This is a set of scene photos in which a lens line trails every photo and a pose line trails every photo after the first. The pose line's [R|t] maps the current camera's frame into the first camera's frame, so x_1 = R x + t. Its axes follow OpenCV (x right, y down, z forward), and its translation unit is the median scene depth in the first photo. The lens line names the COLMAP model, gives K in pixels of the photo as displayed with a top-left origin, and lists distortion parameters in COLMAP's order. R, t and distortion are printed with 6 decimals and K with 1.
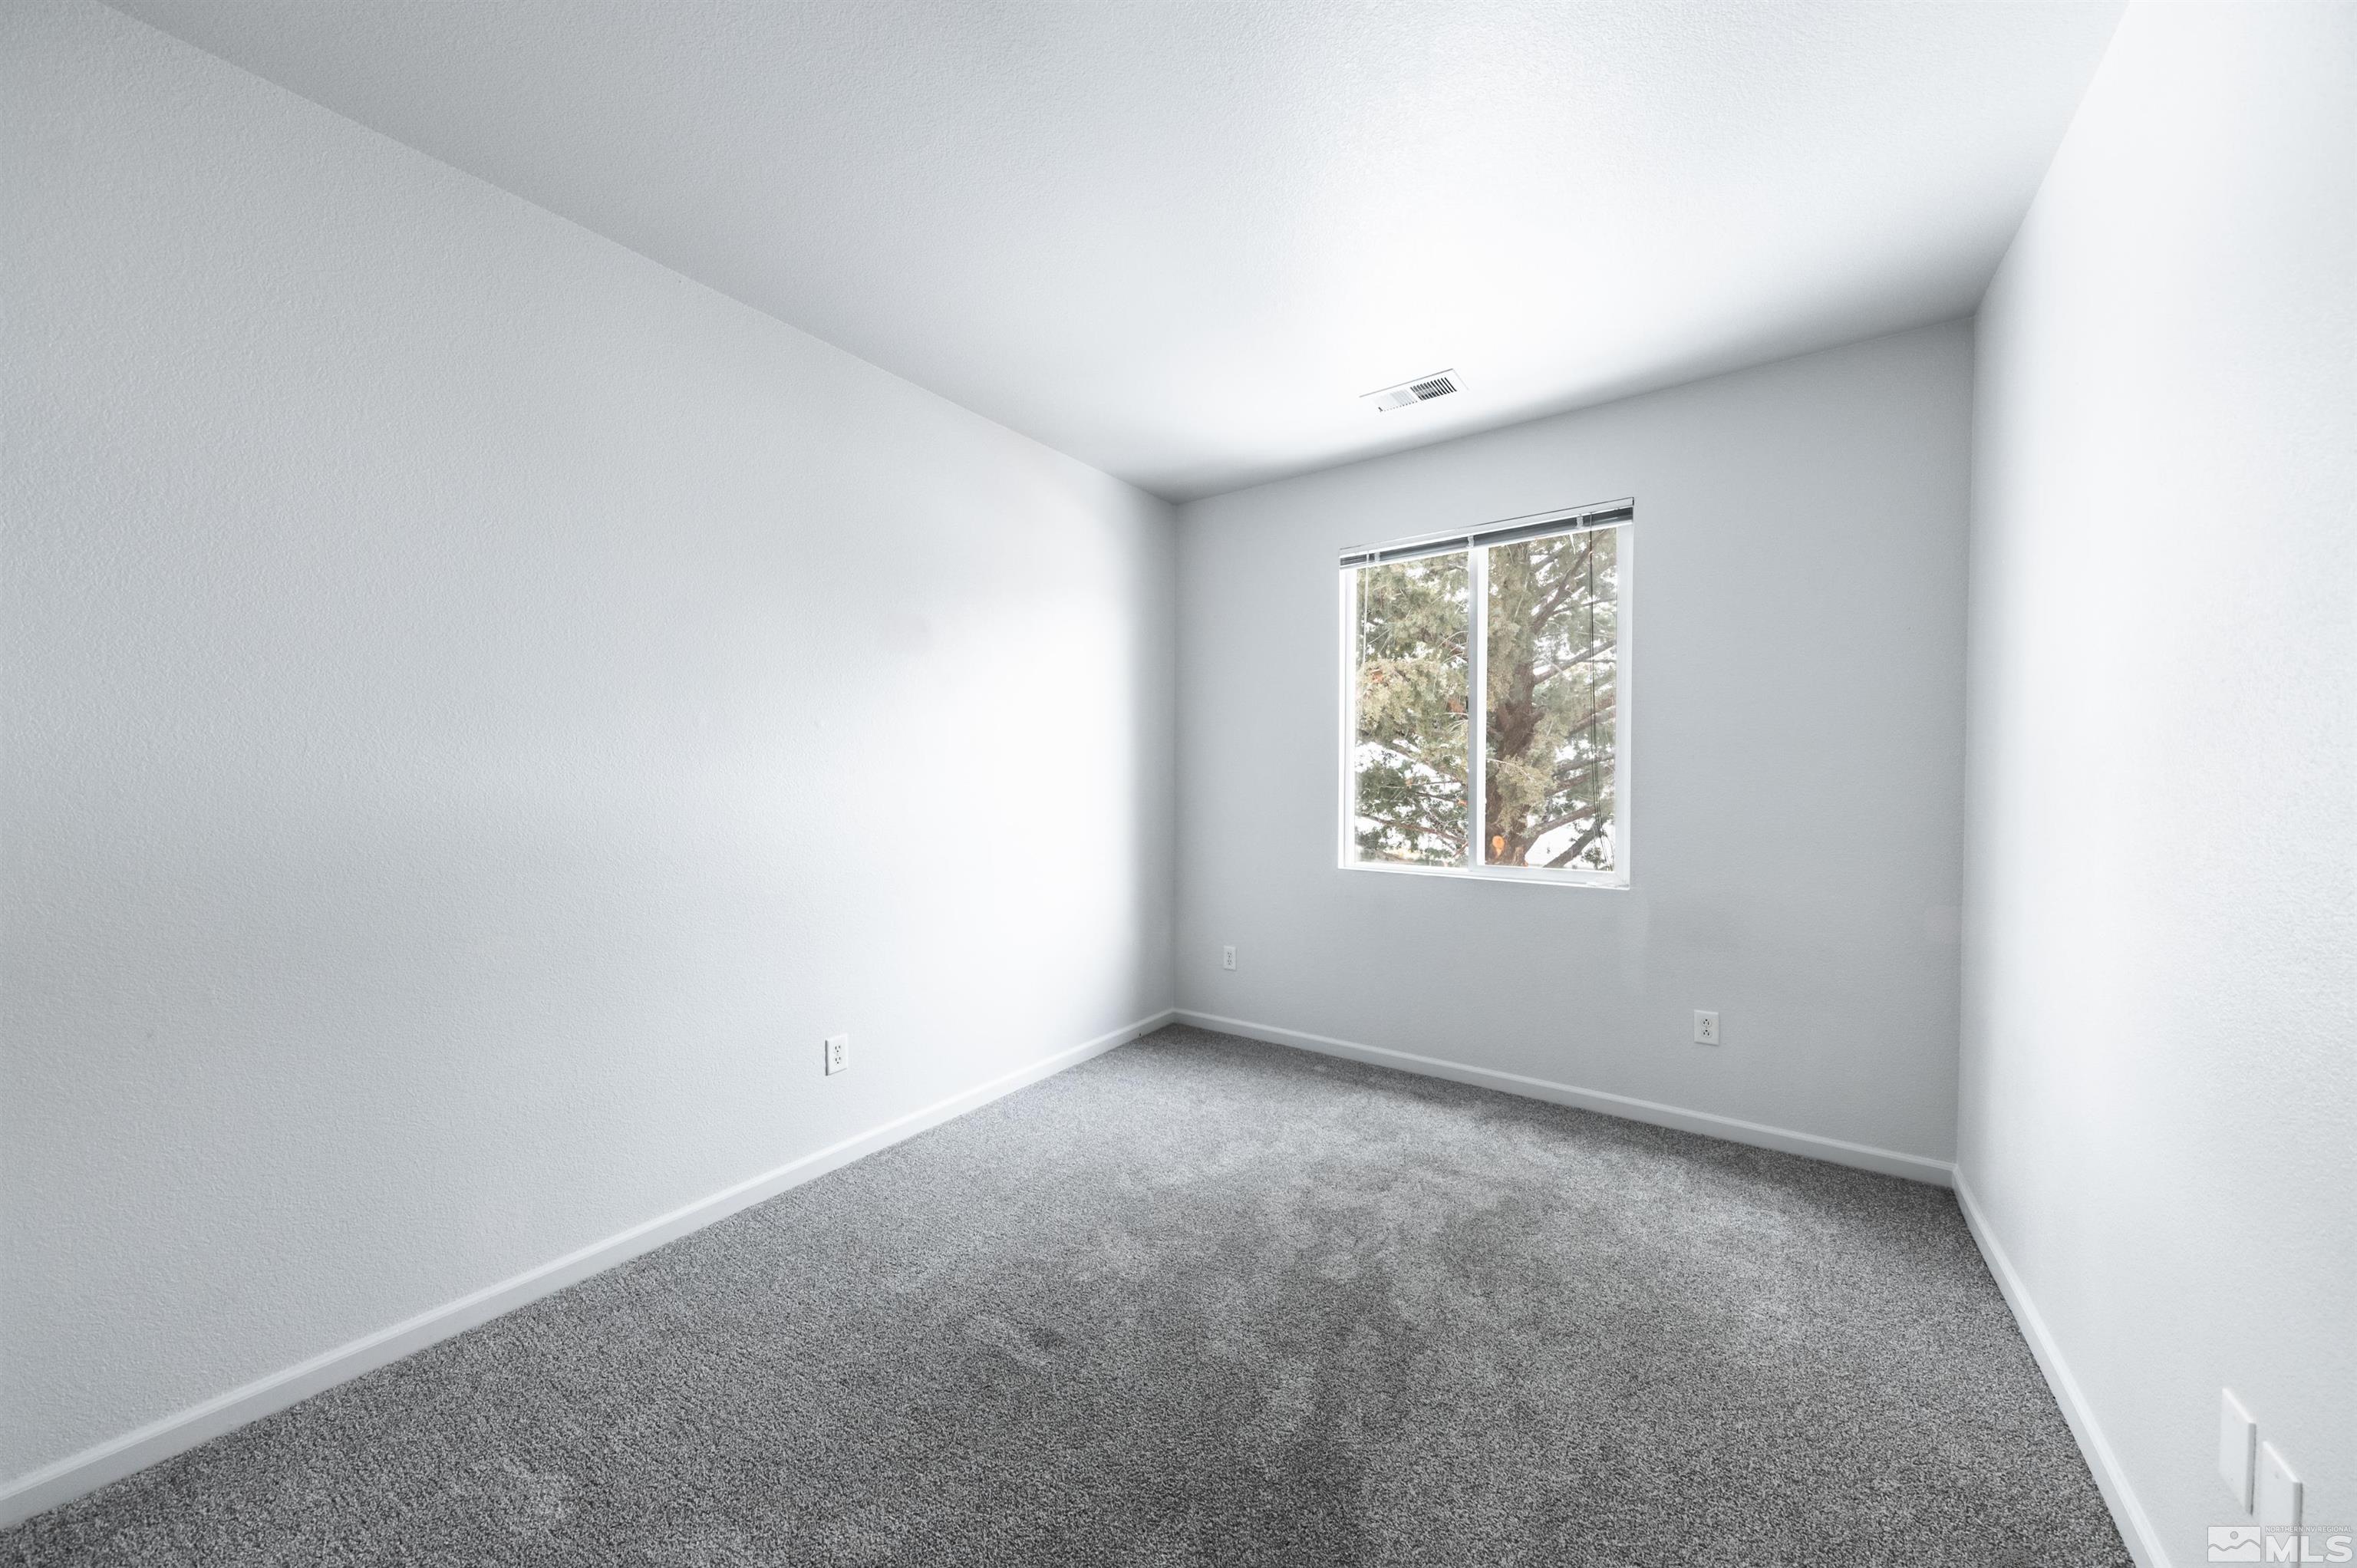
lens RADIAL K [[817.2, 0, 1176.7], [0, 817.2, 790.6], [0, 0, 1]] dist [0.010643, -0.003268]
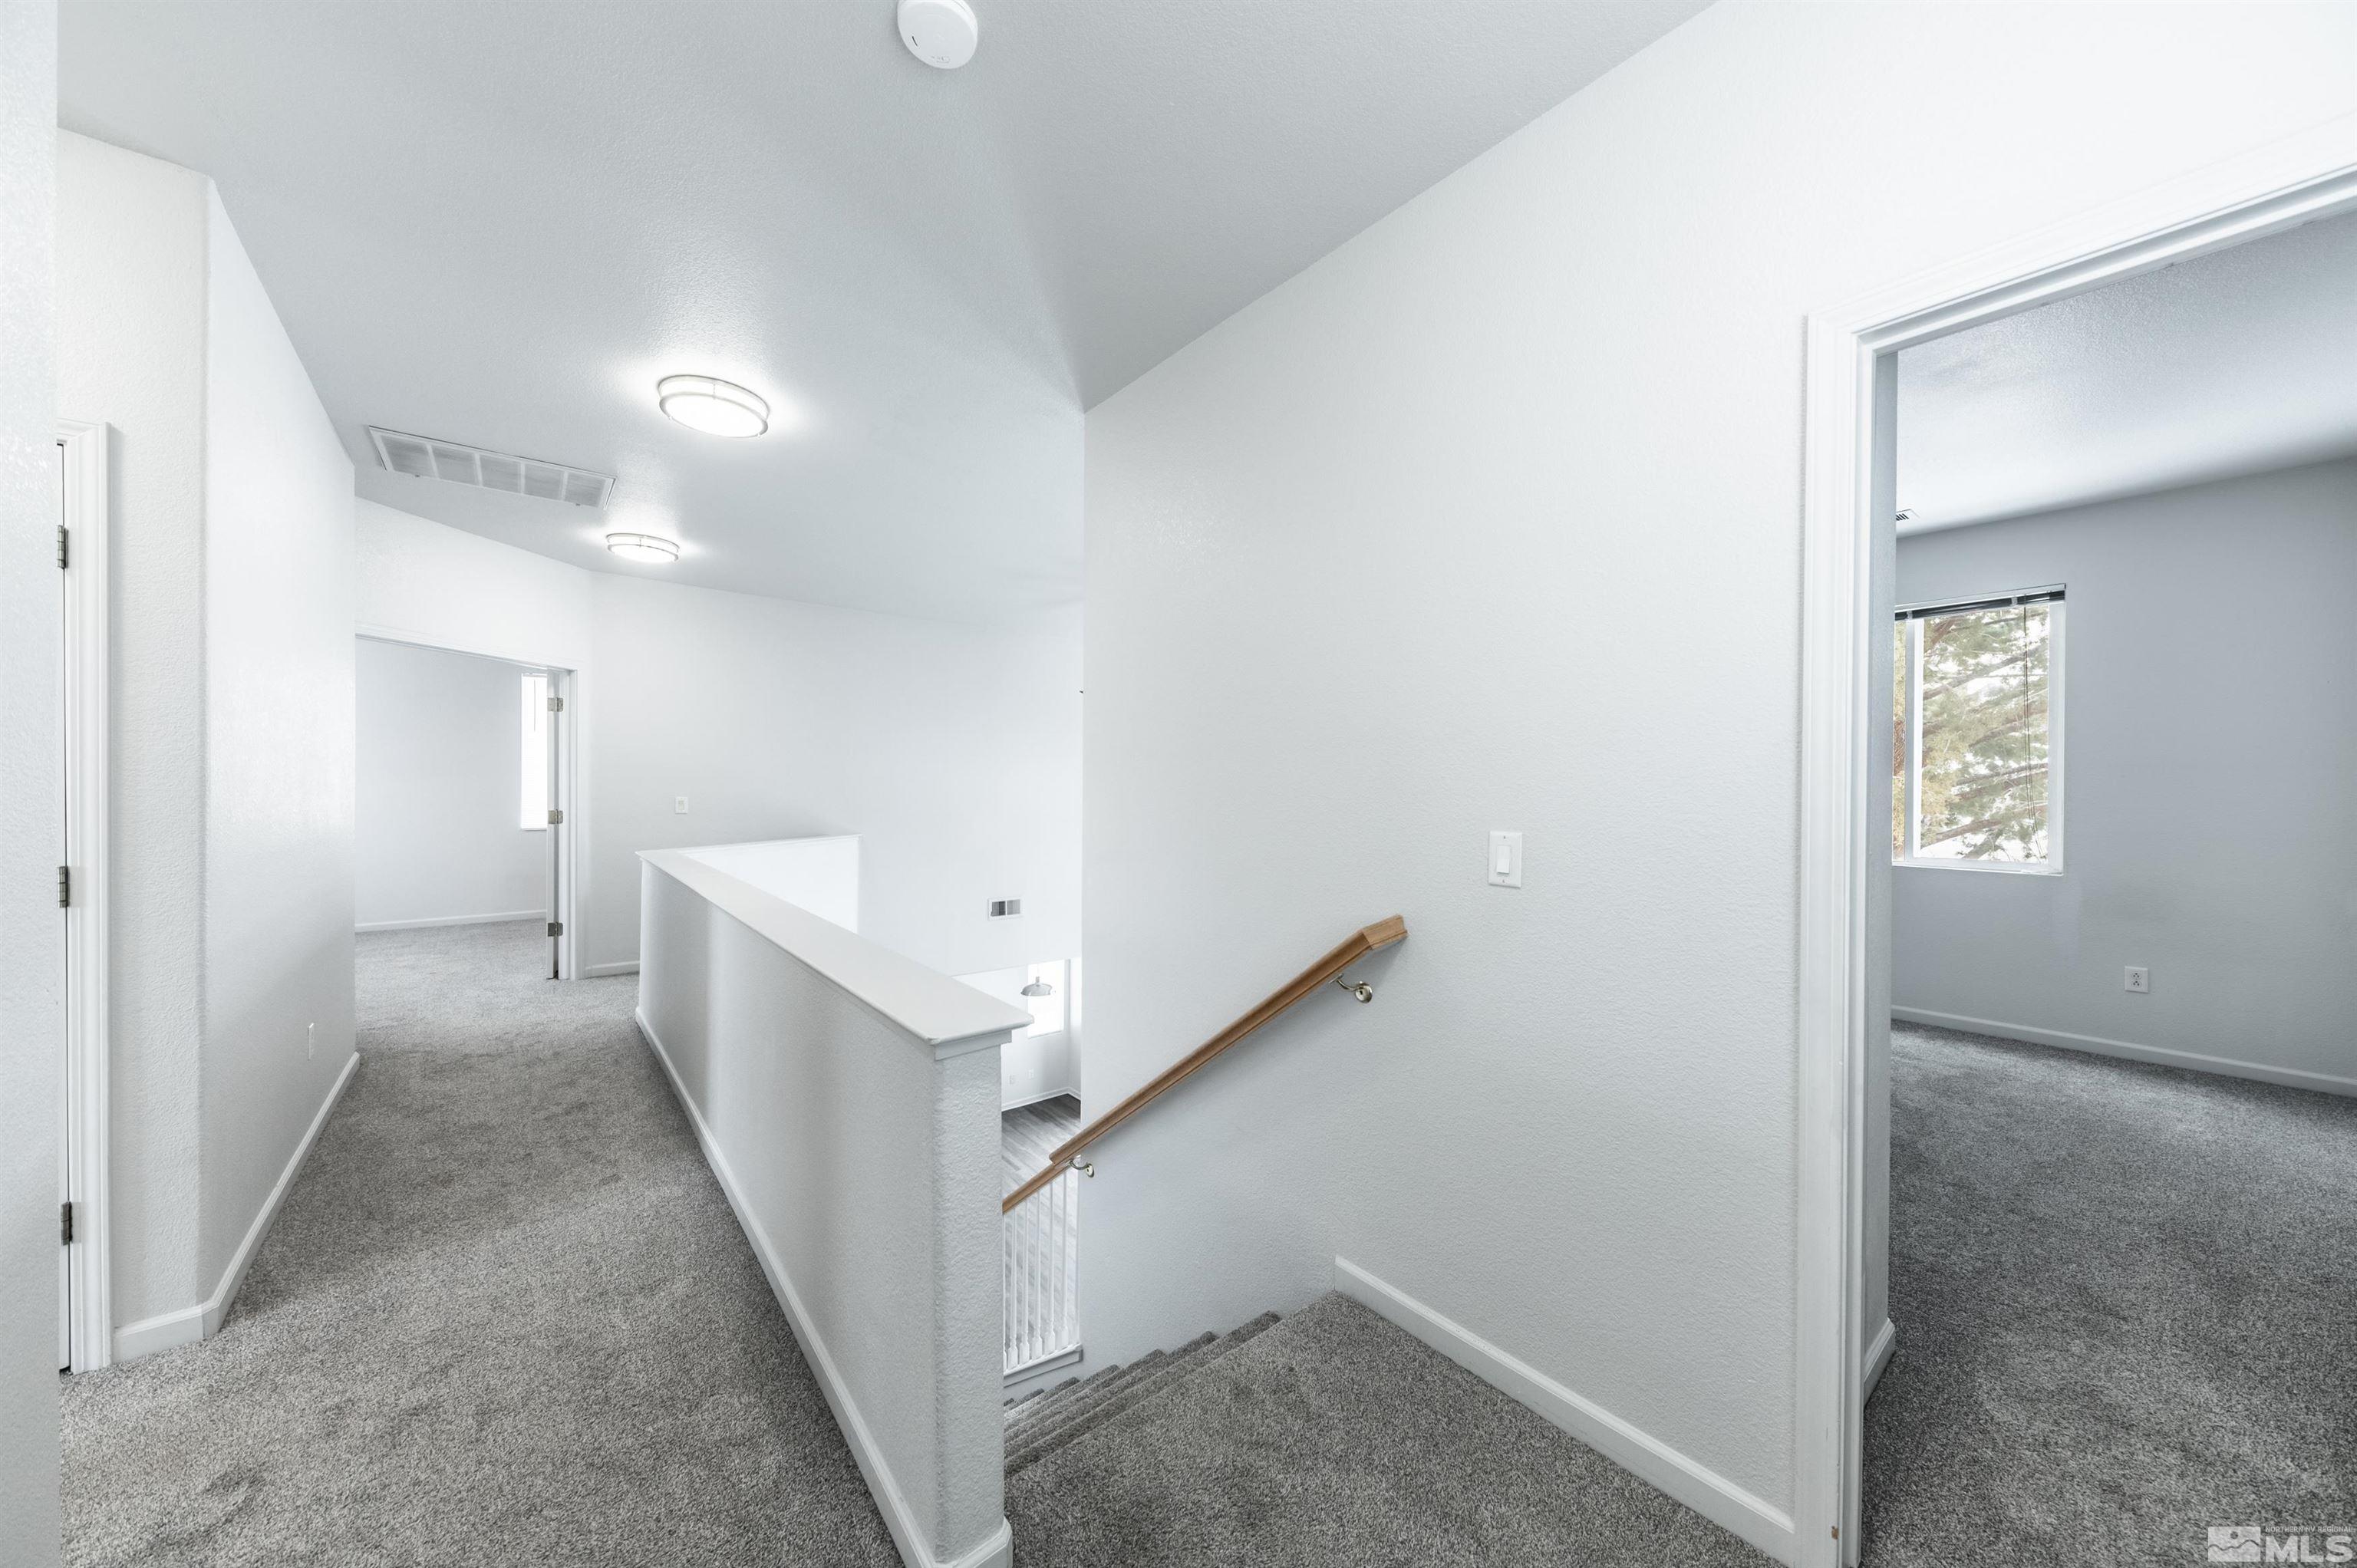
lens RADIAL K [[817.2, 0, 1176.7], [0, 817.2, 790.6], [0, 0, 1]] dist [0.010643, -0.003268]
pose [[0.960739, 0.008787, -0.277315, -0.459418], [-0.012130, 0.999873, -0.010339, 0.011966], [0.277189, 0.013297, 0.960723, -0.686003]]
